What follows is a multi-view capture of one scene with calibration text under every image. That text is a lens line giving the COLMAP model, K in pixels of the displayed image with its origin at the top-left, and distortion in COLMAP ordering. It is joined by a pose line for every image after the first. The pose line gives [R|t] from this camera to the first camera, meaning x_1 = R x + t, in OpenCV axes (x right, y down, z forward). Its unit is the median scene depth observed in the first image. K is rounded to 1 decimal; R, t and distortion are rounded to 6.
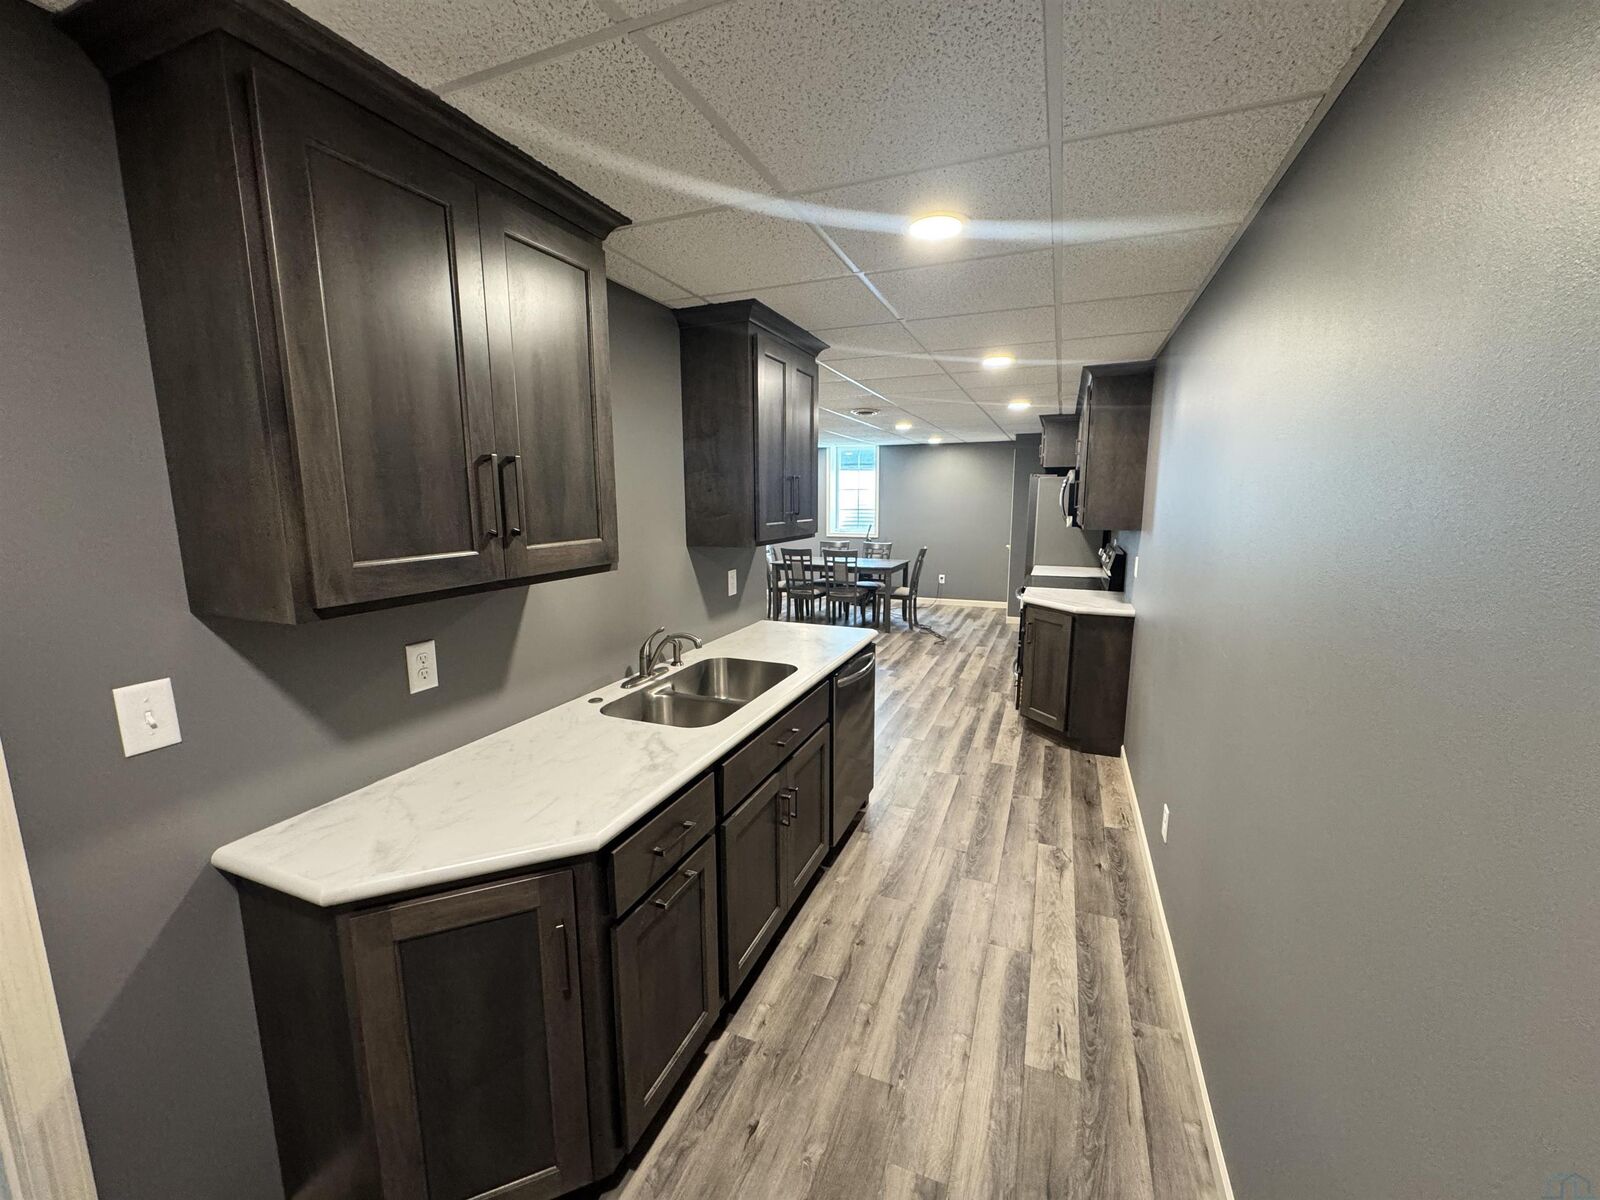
lens RADIAL K [[638.4, 0, 802.8], [0, 638.4, 600.8], [0, 0, 1]] dist [-0.002238, 0.000244]
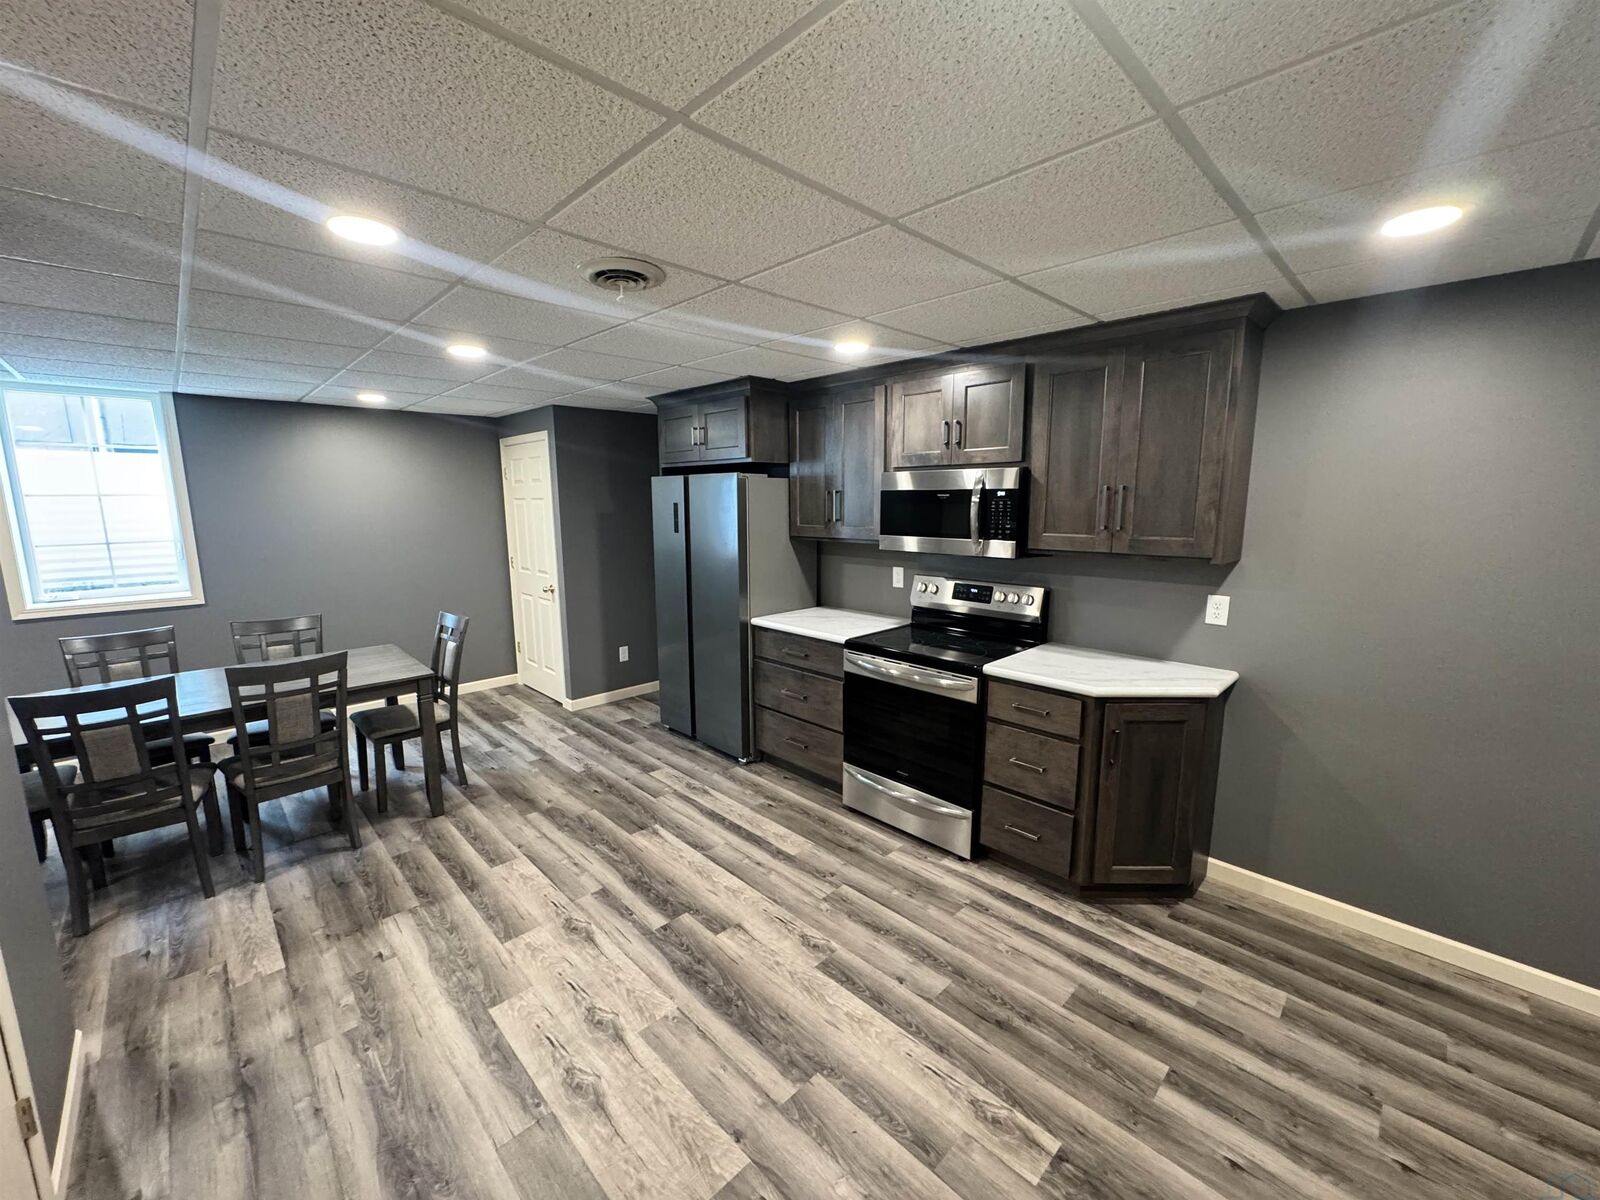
lens RADIAL K [[638.4, 0, 794.1], [0, 638.4, 599.3], [0, 0, 1]] dist [-0.002238, 0.000244]
pose [[0.401064, -0.142316, 0.904928, -0.235978], [0.154508, 0.984215, 0.086307, -0.156945], [-0.902926, 0.105204, 0.416722, 0.916242]]
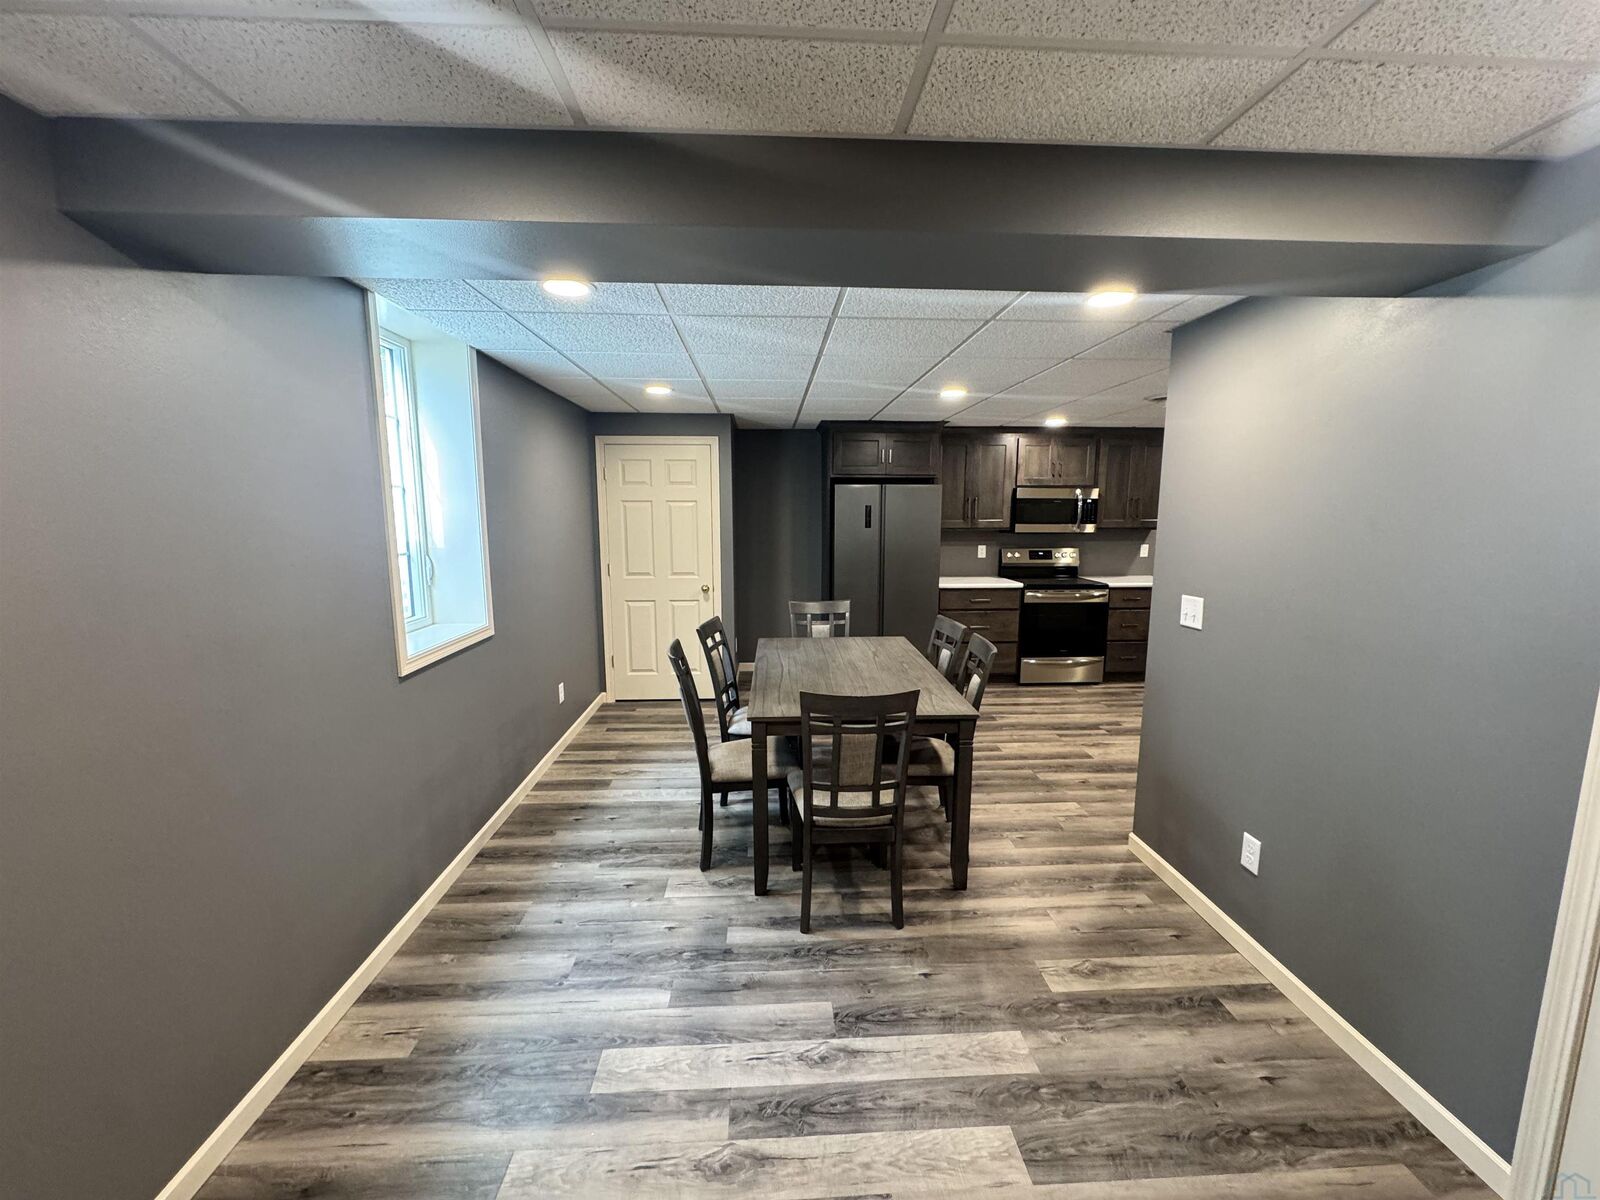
lens RADIAL K [[638.4, 0, 803.3], [0, 638.4, 600.0], [0, 0, 1]] dist [-0.002238, 0.000244]
pose [[-0.424920, -0.123254, 0.896801, -0.490683], [0.150204, 0.967354, 0.204120, -0.323568], [-0.892682, 0.221438, -0.392535, 2.006599]]
